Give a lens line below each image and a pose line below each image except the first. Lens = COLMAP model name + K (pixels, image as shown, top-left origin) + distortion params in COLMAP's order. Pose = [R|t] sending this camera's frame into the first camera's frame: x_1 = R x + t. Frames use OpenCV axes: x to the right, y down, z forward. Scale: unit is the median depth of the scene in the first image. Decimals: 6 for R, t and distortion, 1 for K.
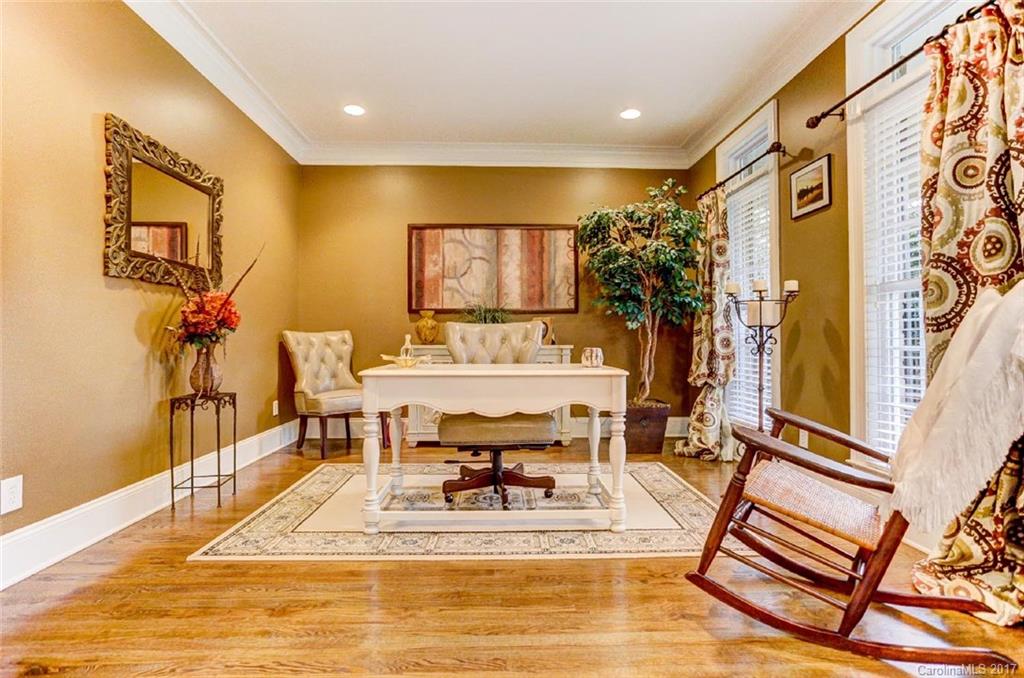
lens RADIAL K [[500.6, 0, 510.4], [0, 500.6, 335.1], [0, 0, 1]] dist [-0.013529, 0.004611]
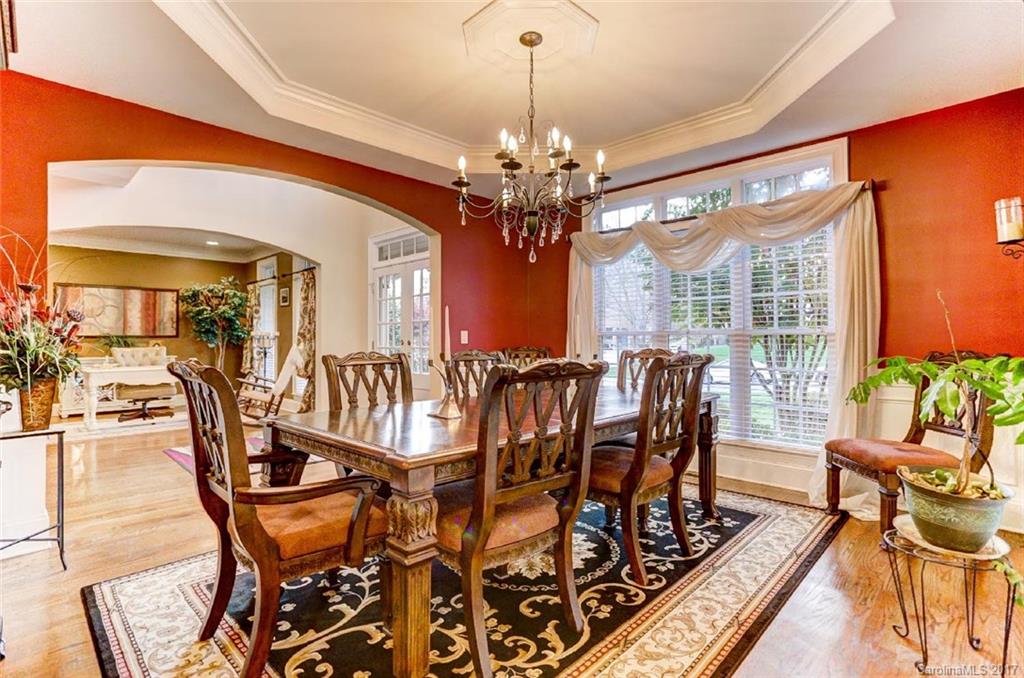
lens RADIAL K [[500.6, 0, 513.8], [0, 500.6, 330.3], [0, 0, 1]] dist [-0.013529, 0.004611]
pose [[0.717779, 0.007166, 0.696234, -0.258450], [-0.003299, 0.999971, -0.006892, -0.063714], [-0.696263, 0.002650, 0.717782, -1.187970]]
